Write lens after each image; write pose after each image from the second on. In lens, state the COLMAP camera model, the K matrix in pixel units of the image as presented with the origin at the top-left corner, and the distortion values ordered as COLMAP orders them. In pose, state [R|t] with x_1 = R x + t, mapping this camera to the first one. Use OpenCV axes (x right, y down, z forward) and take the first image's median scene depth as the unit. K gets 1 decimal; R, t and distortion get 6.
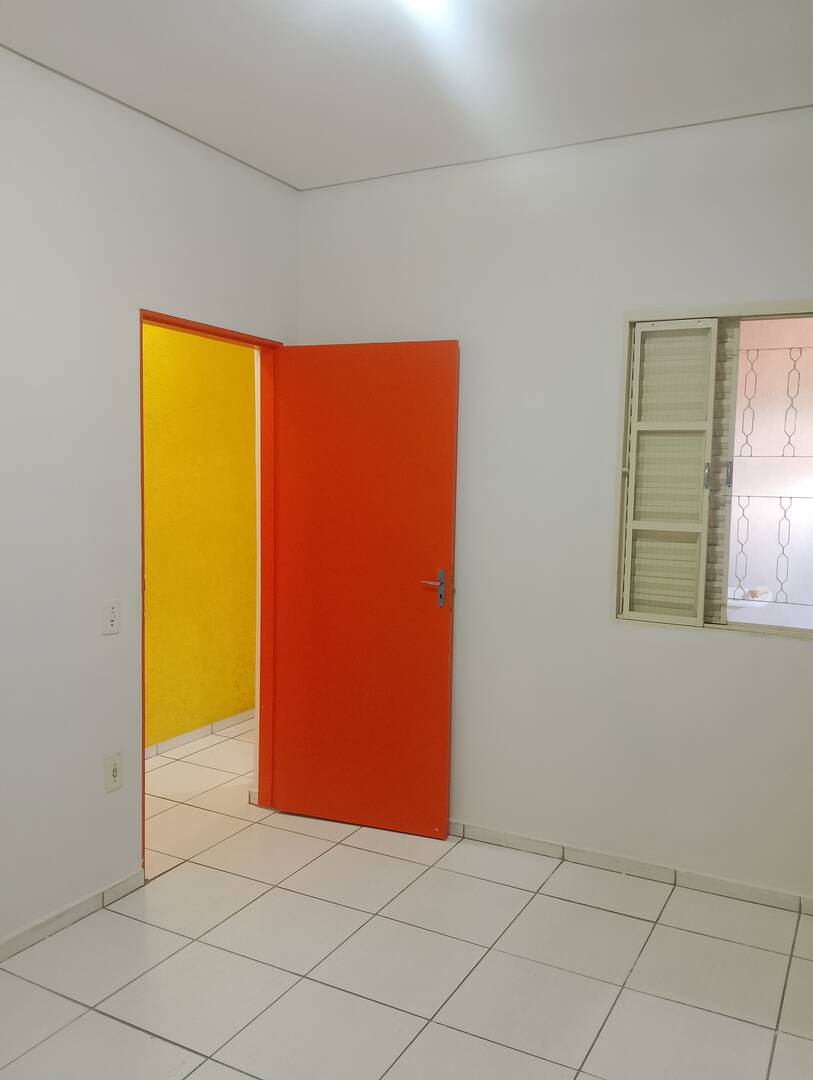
lens RADIAL K [[859.0, 0, 406.2], [0, 859.0, 550.3], [0, 0, 1]] dist [-0.007999, -0.001828]
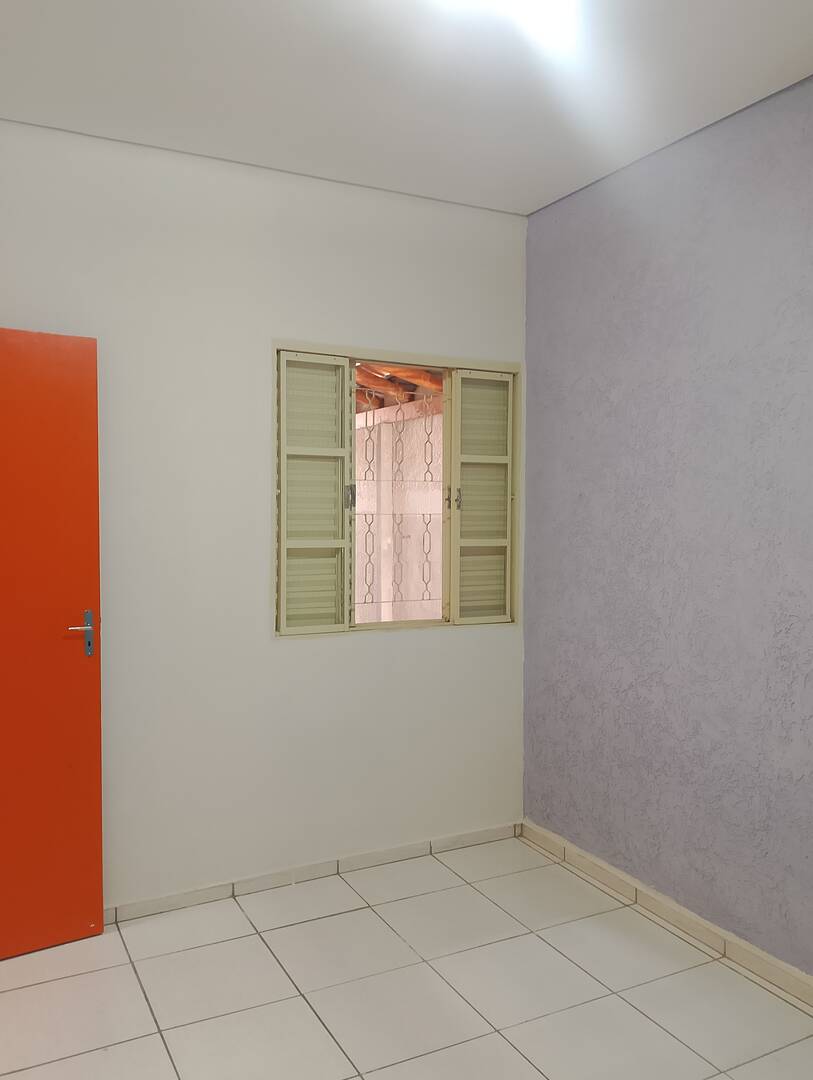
lens RADIAL K [[871.0, 0, 401.1], [0, 871.0, 537.8], [0, 0, 1]] dist [0.074531, -0.144889]
pose [[0.551550, -0.050164, 0.832632, -0.547319], [0.070750, 0.997406, 0.013225, -0.041583], [-0.831136, 0.051614, 0.553669, 0.299324]]
